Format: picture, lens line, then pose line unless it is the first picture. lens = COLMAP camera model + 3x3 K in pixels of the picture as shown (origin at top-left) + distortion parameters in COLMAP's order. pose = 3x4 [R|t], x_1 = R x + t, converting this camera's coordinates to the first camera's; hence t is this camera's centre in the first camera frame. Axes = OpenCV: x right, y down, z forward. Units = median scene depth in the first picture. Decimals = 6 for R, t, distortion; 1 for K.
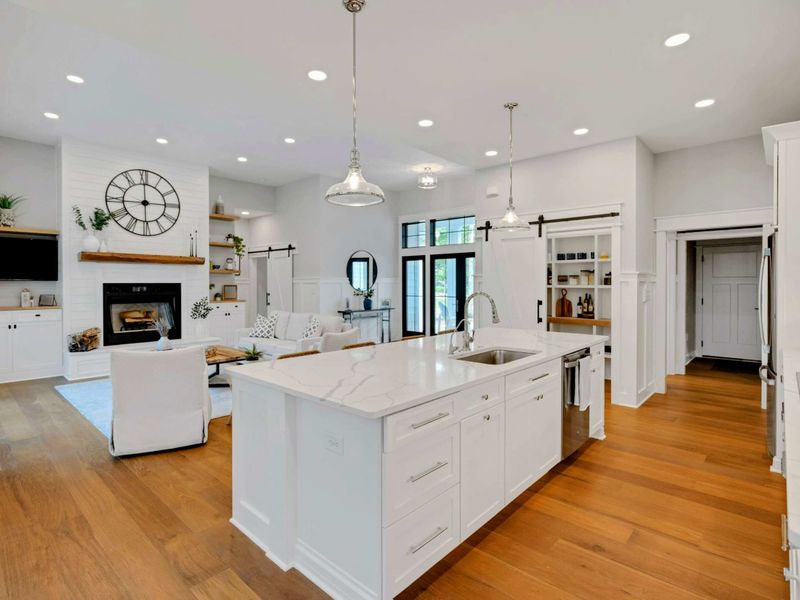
lens RADIAL K [[414.0, 0, 398.2], [0, 414.0, 287.7], [0, 0, 1]] dist [0.000396, 0.001182]
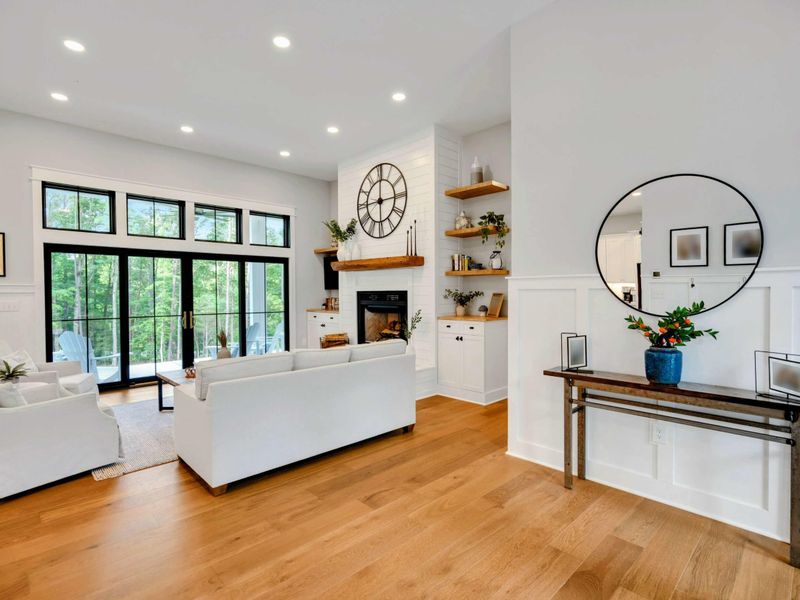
lens RADIAL K [[408.8, 0, 400.0], [0, 408.8, 300.0], [0, 0, 1]] dist [-0.003633, 0.001579]
pose [[-0.063366, 0.022361, -0.997740, 0.275218], [-0.005395, 0.999727, 0.022748, -0.011909], [0.997976, 0.006824, -0.063228, 1.119511]]
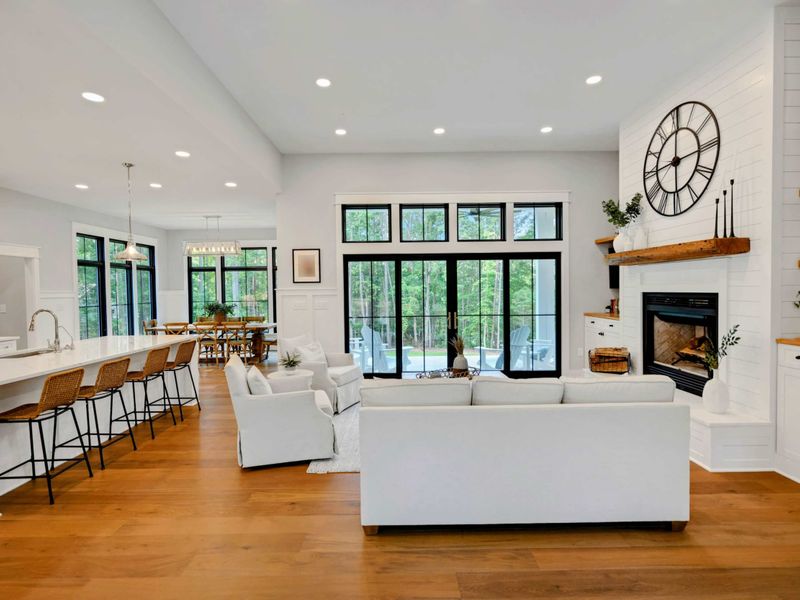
lens RADIAL K [[408.8, 0, 400.0], [0, 408.8, 300.0], [0, 0, 1]] dist [-0.003633, 0.001579]
pose [[-0.732971, 0.030899, -0.679558, 0.105078], [0.007817, 0.999285, 0.037005, -0.026163], [0.680215, 0.021811, -0.732688, 1.189844]]
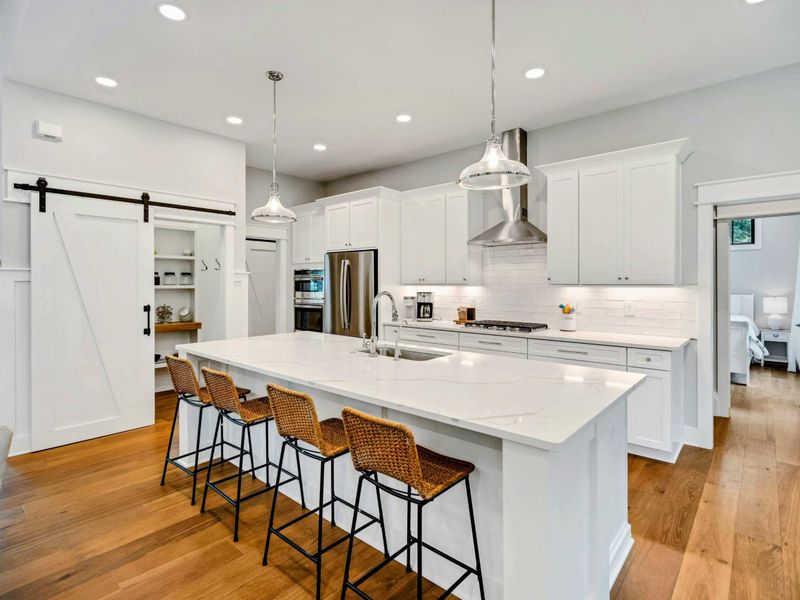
lens RADIAL K [[414.0, 0, 398.2], [0, 414.0, 287.7], [0, 0, 1]] dist [0.000396, 0.001182]
pose [[-0.010460, -0.011412, 0.999880, -0.323046], [0.011709, 0.999865, 0.011535, -0.003992], [-0.999877, 0.011829, -0.010325, 0.418660]]
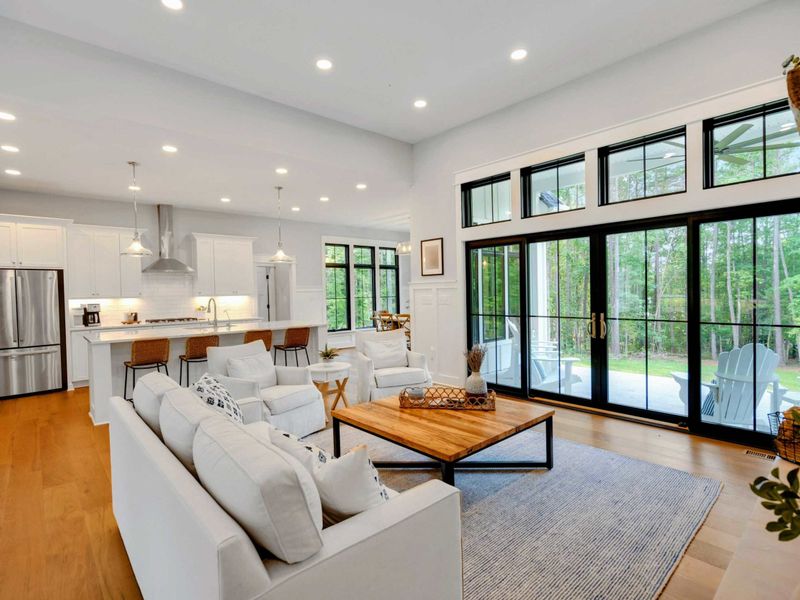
lens RADIAL K [[412.6, 0, 396.8], [0, 412.6, 300.4], [0, 0, 1]] dist [-0.001816, 0.000080]
pose [[-0.994659, 0.020210, 0.101215, -0.387559], [0.023486, 0.999235, 0.031285, -0.008450], [-0.100505, 0.033495, -0.994373, 1.249250]]
